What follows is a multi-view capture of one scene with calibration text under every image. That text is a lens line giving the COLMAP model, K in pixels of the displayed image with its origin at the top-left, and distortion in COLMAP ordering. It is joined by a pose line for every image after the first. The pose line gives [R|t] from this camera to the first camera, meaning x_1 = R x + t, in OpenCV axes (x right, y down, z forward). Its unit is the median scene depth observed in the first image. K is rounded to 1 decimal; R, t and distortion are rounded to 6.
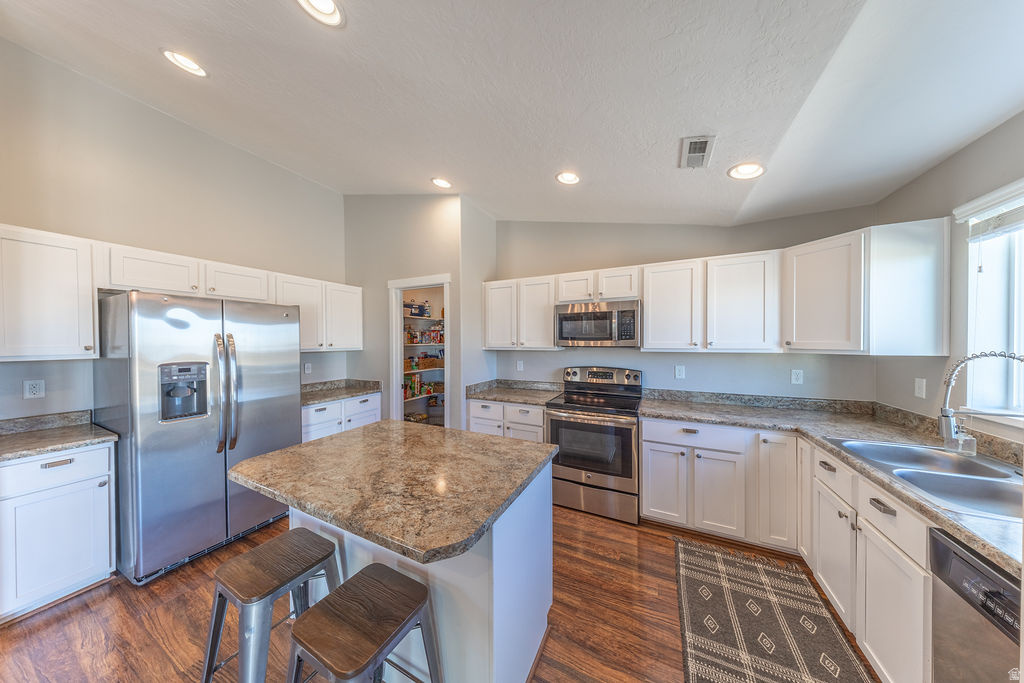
lens RADIAL K [[296.0, 0, 510.4], [0, 296.0, 343.9], [0, 0, 1]] dist [-0.000409, -0.000007]
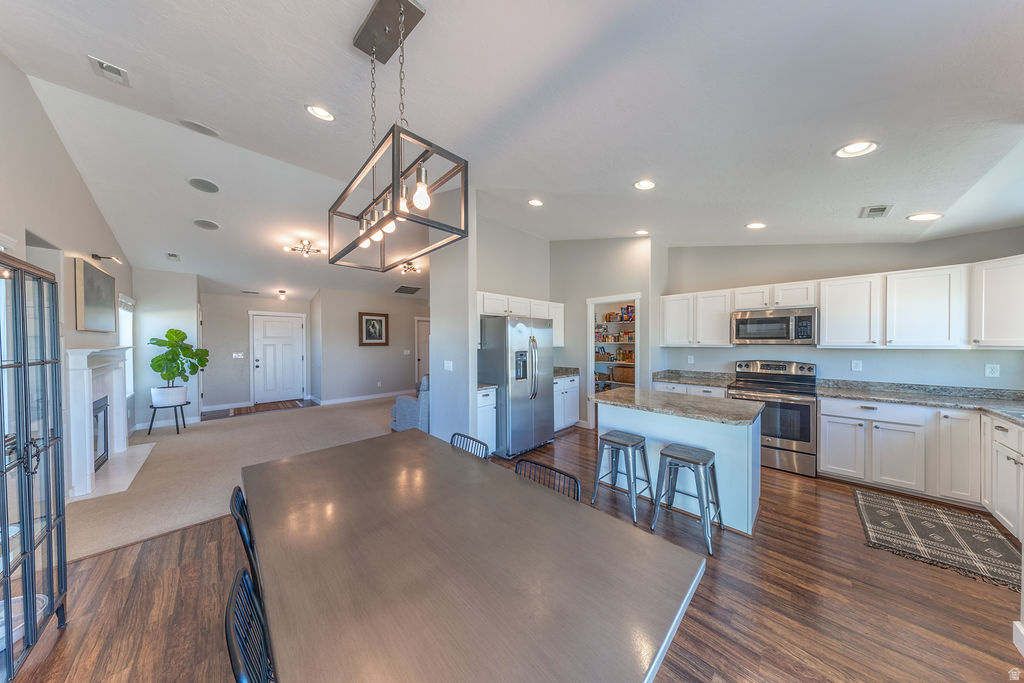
lens RADIAL K [[296.0, 0, 508.6], [0, 296.0, 344.7], [0, 0, 1]] dist [-0.000409, -0.000007]
pose [[0.947561, 0.004621, -0.319543, -0.461738], [-0.004126, 0.999989, 0.002226, 0.015871], [0.319549, -0.000791, 0.947569, -0.714288]]
